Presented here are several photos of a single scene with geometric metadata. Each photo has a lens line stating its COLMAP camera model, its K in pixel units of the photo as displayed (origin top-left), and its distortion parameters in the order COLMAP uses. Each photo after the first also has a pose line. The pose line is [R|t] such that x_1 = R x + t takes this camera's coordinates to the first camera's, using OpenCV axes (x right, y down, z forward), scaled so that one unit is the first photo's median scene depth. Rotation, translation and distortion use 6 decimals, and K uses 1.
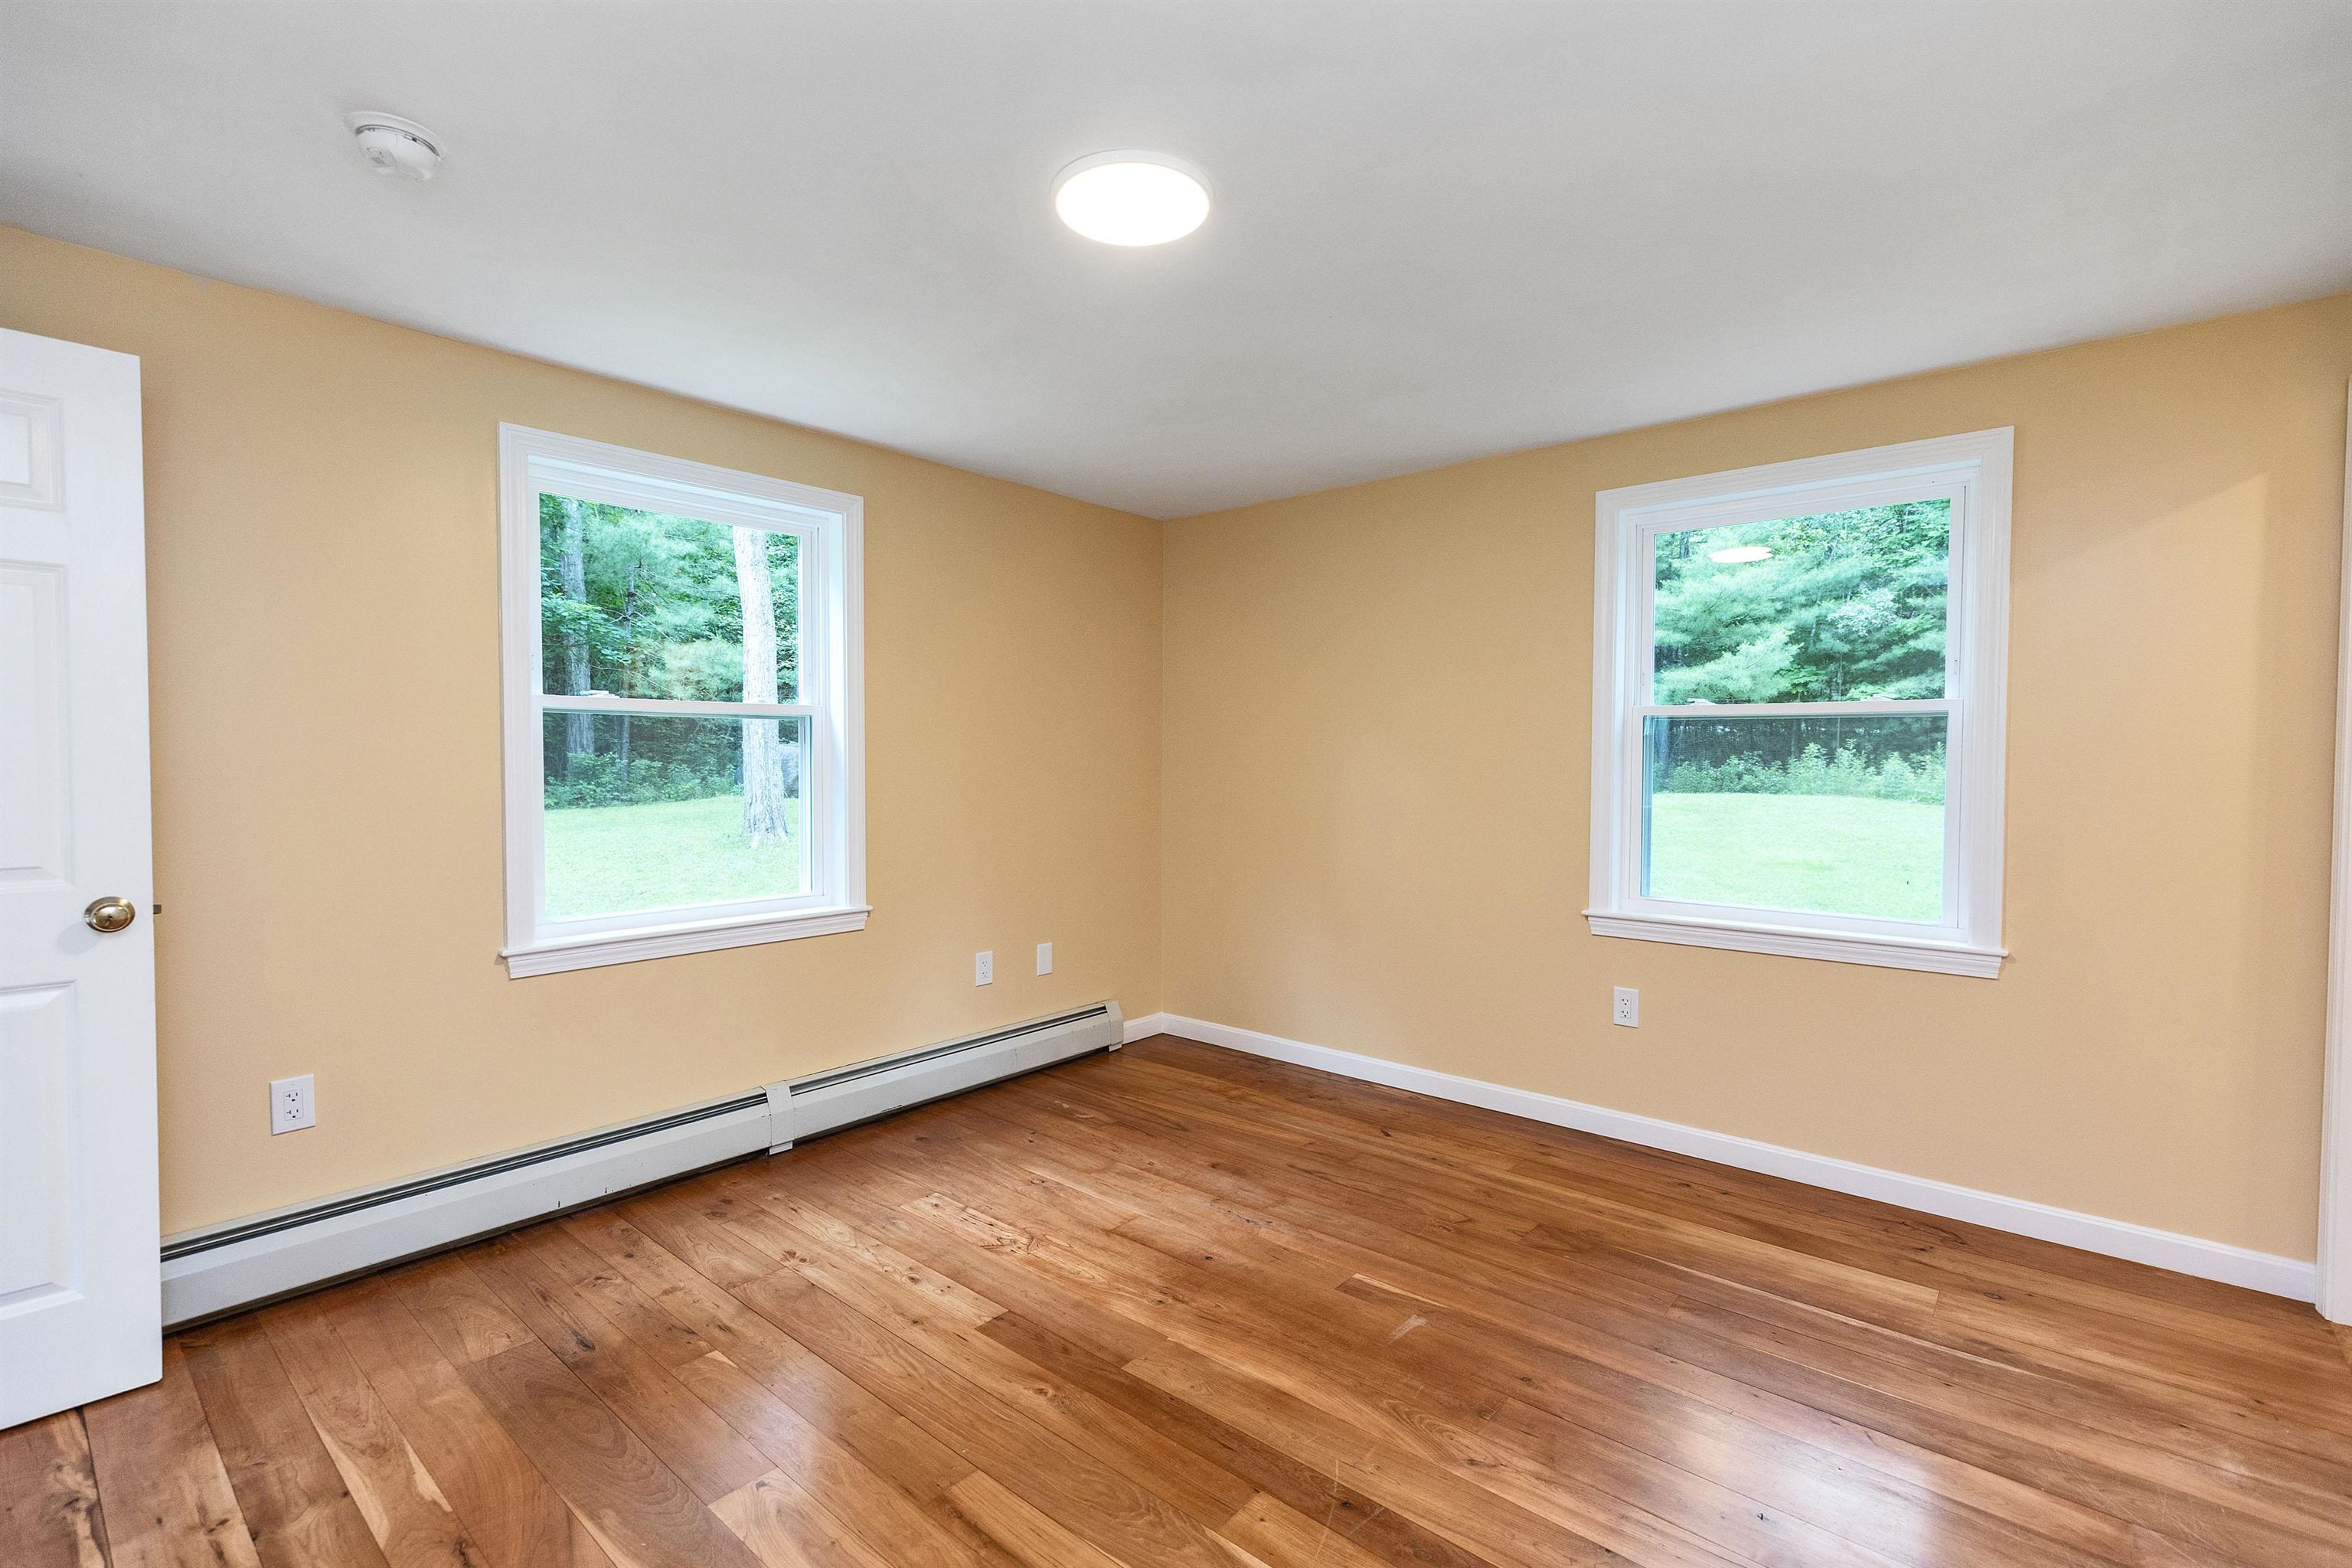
lens RADIAL K [[1055.2, 0, 1176.0], [0, 1055.2, 784.0], [0, 0, 1]] dist [0.008617, 0.000065]
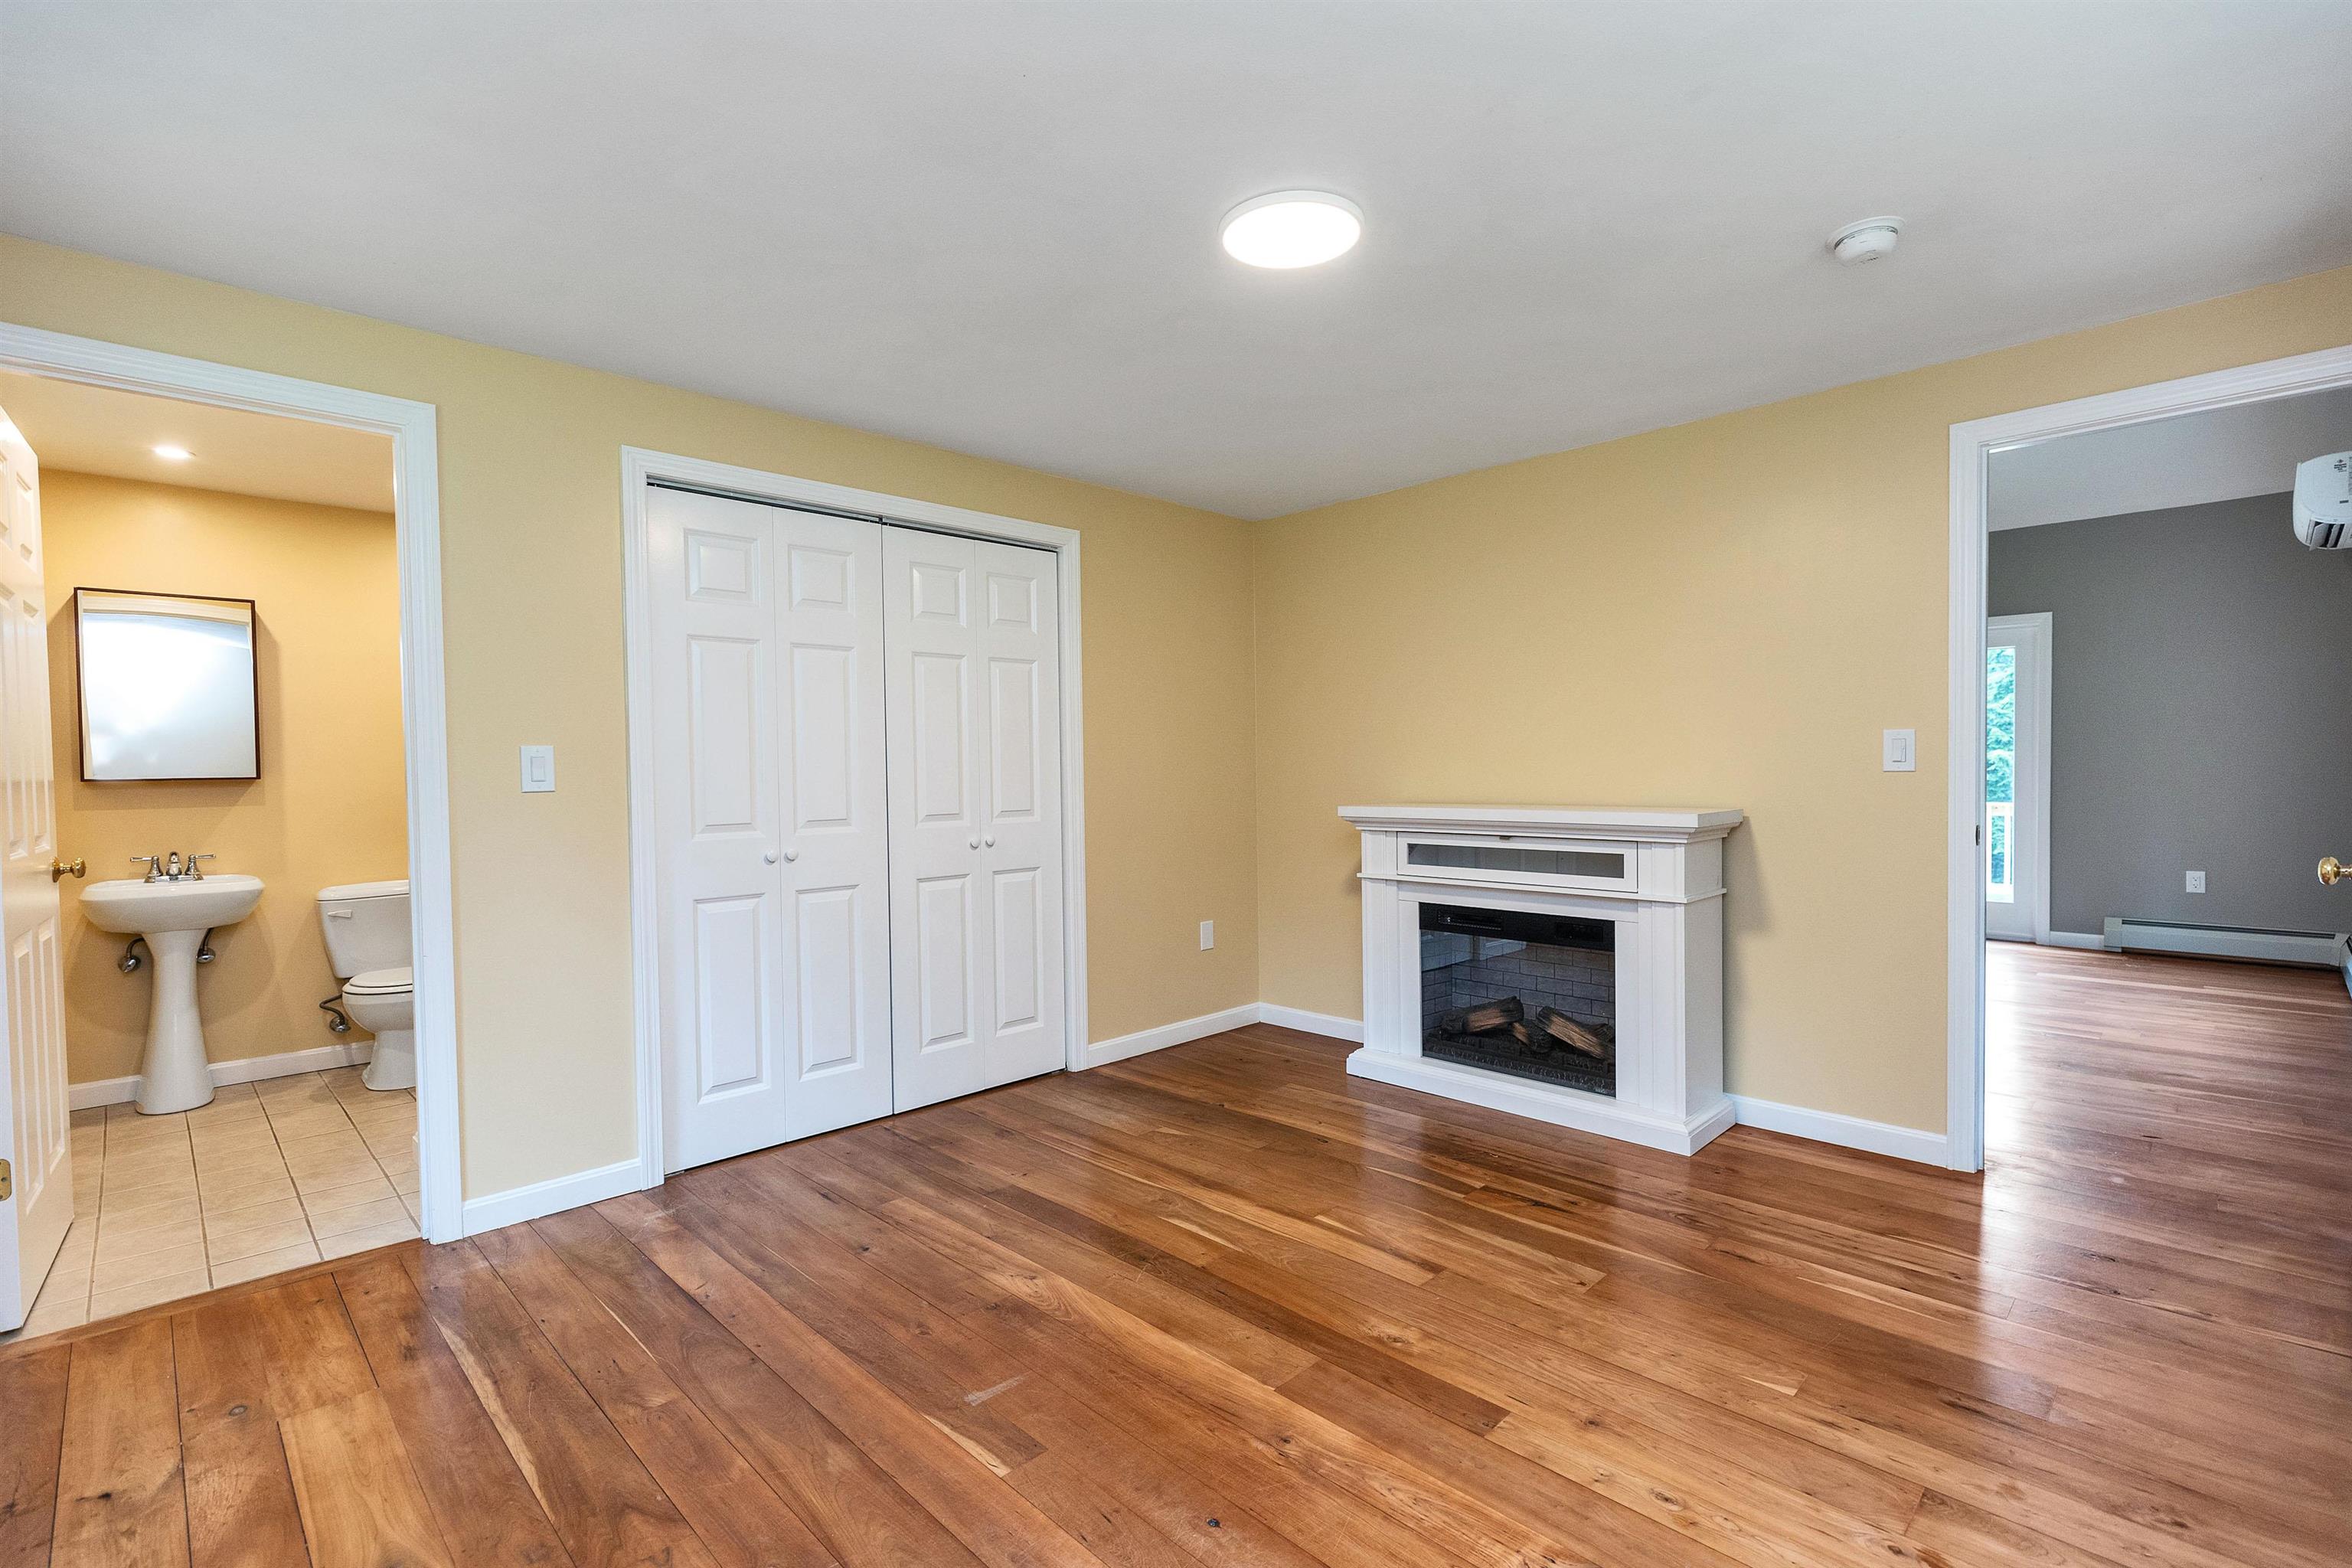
lens RADIAL K [[1055.2, 0, 1176.0], [0, 1055.2, 784.0], [0, 0, 1]] dist [0.008617, 0.000065]
pose [[-0.996962, 0.010017, 0.077236, -0.000048], [0.013782, 0.998735, 0.048366, -0.018187], [-0.076654, 0.049284, -0.995839, 1.864060]]
